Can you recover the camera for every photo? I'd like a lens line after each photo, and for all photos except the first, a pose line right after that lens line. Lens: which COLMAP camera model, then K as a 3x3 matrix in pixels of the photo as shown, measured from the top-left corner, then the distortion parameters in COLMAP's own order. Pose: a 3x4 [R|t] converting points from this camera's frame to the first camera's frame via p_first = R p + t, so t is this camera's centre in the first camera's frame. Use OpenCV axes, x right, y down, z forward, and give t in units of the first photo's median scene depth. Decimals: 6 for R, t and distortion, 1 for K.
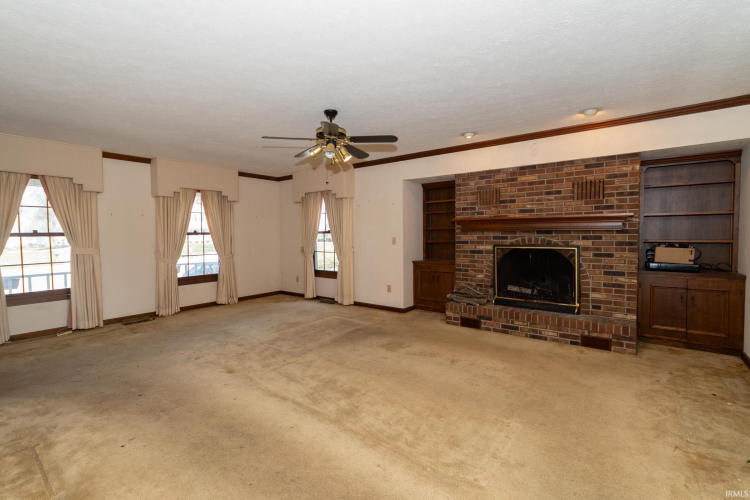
lens RADIAL K [[332.6, 0, 373.0], [0, 332.6, 248.6], [0, 0, 1]] dist [-0.001542, 0.000437]
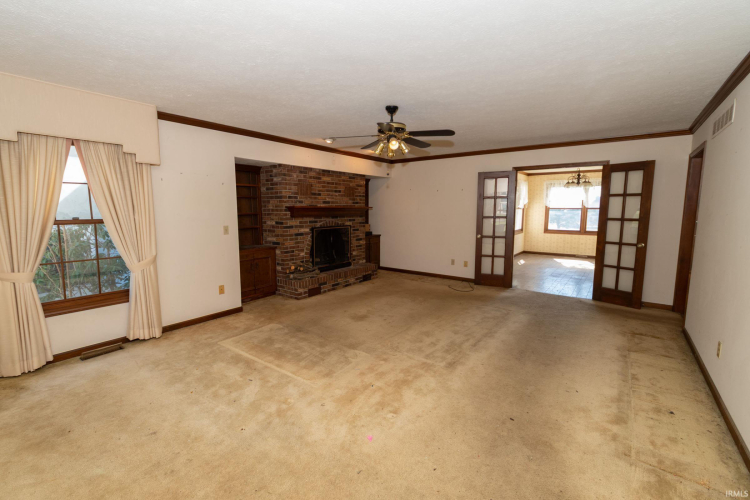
lens RADIAL K [[332.6, 0, 369.6], [0, 332.6, 247.9], [0, 0, 1]] dist [-0.001542, 0.000437]
pose [[-0.001037, -0.111921, 0.993717, -0.914754], [0.041124, 0.992872, 0.111869, -0.067897], [-0.999154, 0.040981, 0.003573, 0.781774]]
